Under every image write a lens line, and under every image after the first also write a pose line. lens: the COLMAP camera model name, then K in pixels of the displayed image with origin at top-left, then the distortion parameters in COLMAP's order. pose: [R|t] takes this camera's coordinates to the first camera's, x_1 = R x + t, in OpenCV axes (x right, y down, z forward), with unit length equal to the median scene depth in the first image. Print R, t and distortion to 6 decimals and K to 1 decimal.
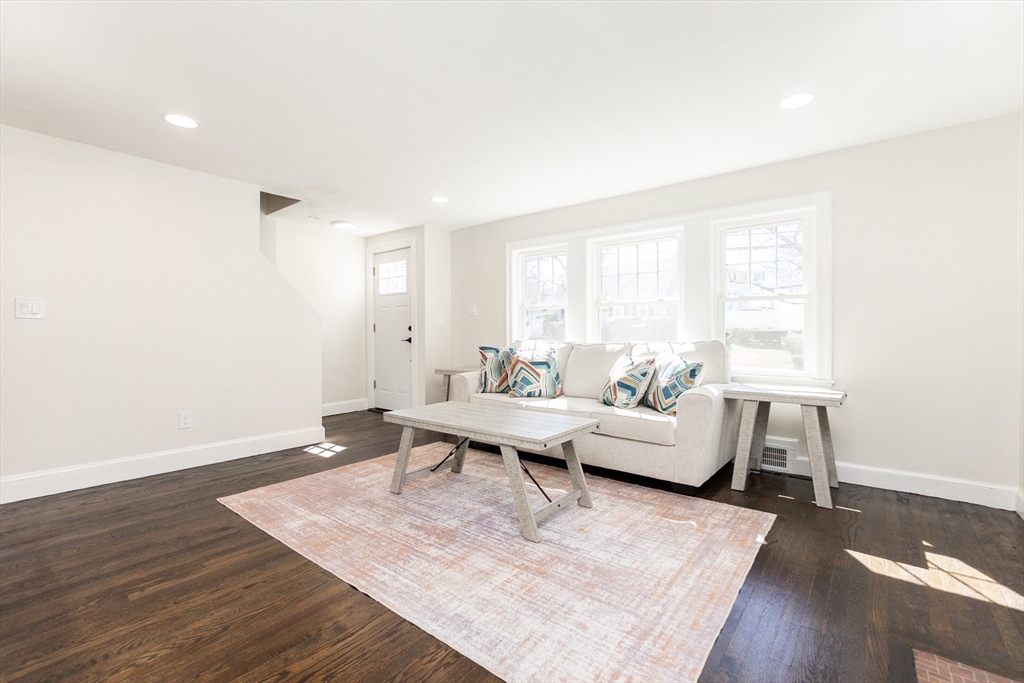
lens RADIAL K [[446.5, 0, 502.6], [0, 446.5, 341.9], [0, 0, 1]] dist [-0.002697, 0.000646]
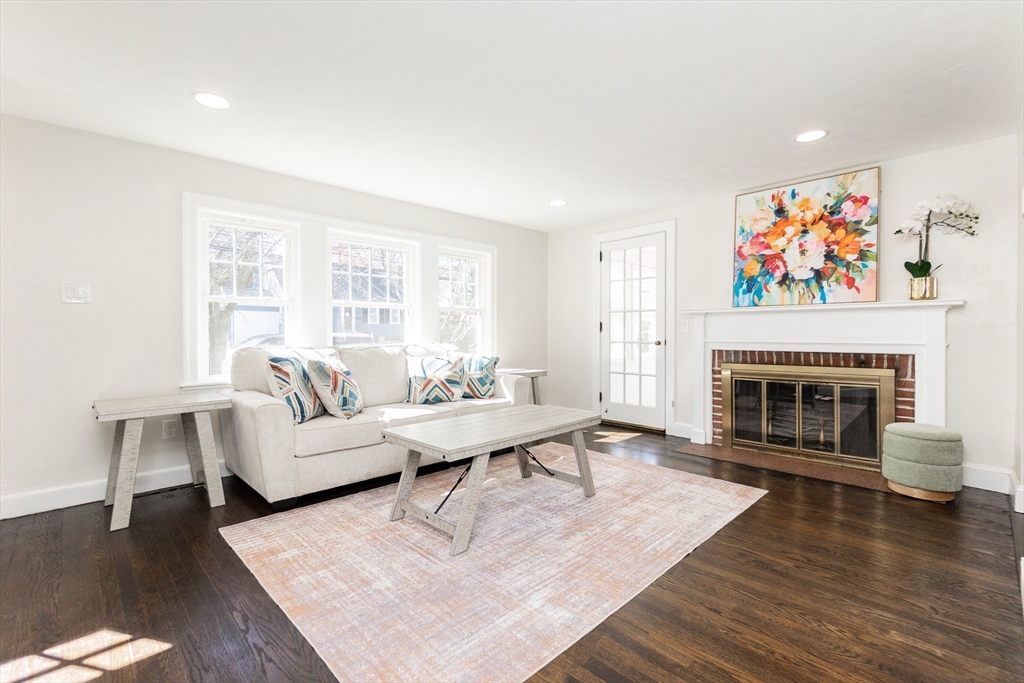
lens RADIAL K [[464.0, 0, 508.0], [0, 464.0, 329.9], [0, 0, 1]] dist [0.001501, 0.000112]
pose [[0.110820, 0.005003, 0.993828, -1.250702], [0.020000, 0.999774, -0.007263, -0.030456], [-0.993639, 0.020682, 0.110695, 1.035263]]
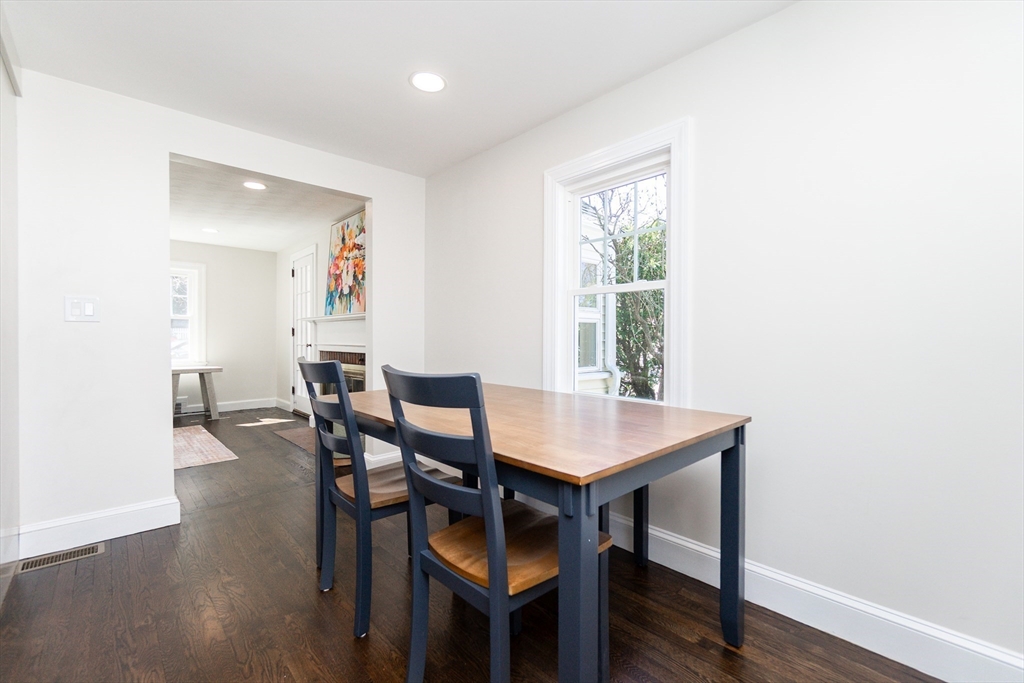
lens RADIAL K [[446.5, 0, 502.6], [0, 446.5, 341.9], [0, 0, 1]] dist [-0.002697, 0.000646]
pose [[0.132678, -0.009965, 0.991109, -1.366935], [0.017155, 0.999823, 0.007756, 0.005900], [-0.991011, 0.015973, 0.132825, -0.747526]]
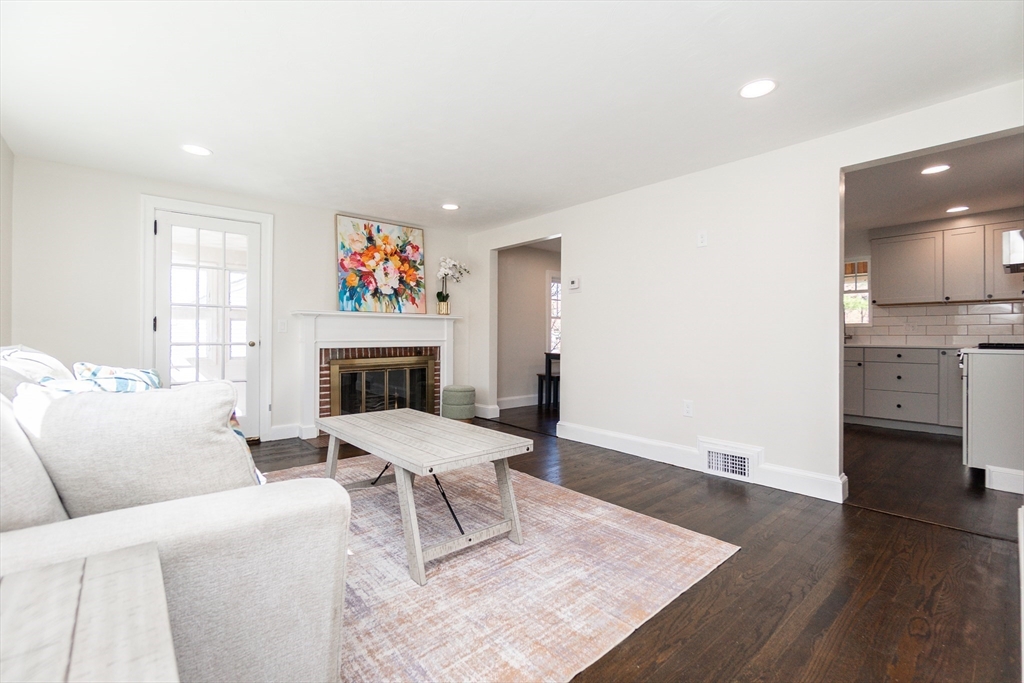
lens RADIAL K [[443.8, 0, 508.4], [0, 443.8, 336.9], [0, 0, 1]] dist [0.000120, 0.000269]
pose [[-0.986880, -0.002221, 0.161443, -0.438191], [0.001156, 0.999783, 0.020819, -0.038268], [-0.161454, 0.020733, -0.986662, 2.193101]]
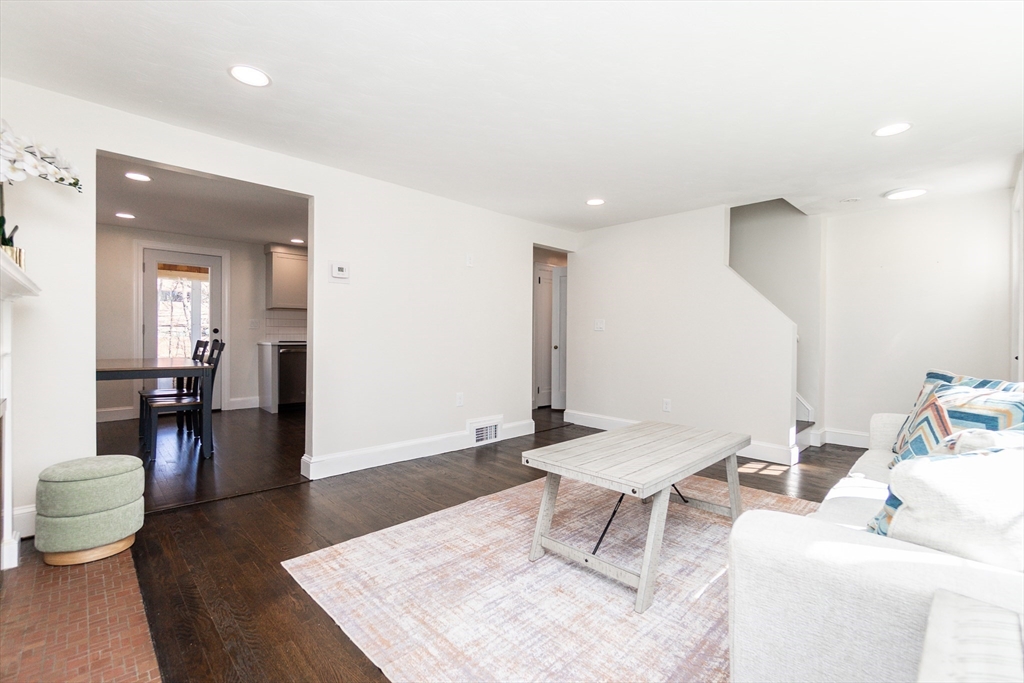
lens RADIAL K [[446.5, 0, 502.6], [0, 446.5, 341.9], [0, 0, 1]] dist [-0.002697, 0.000646]
pose [[-0.117285, 0.014473, -0.992993, 0.981388], [-0.026686, 0.999487, 0.017720, -0.034900], [0.992740, 0.028577, -0.116839, 0.985614]]
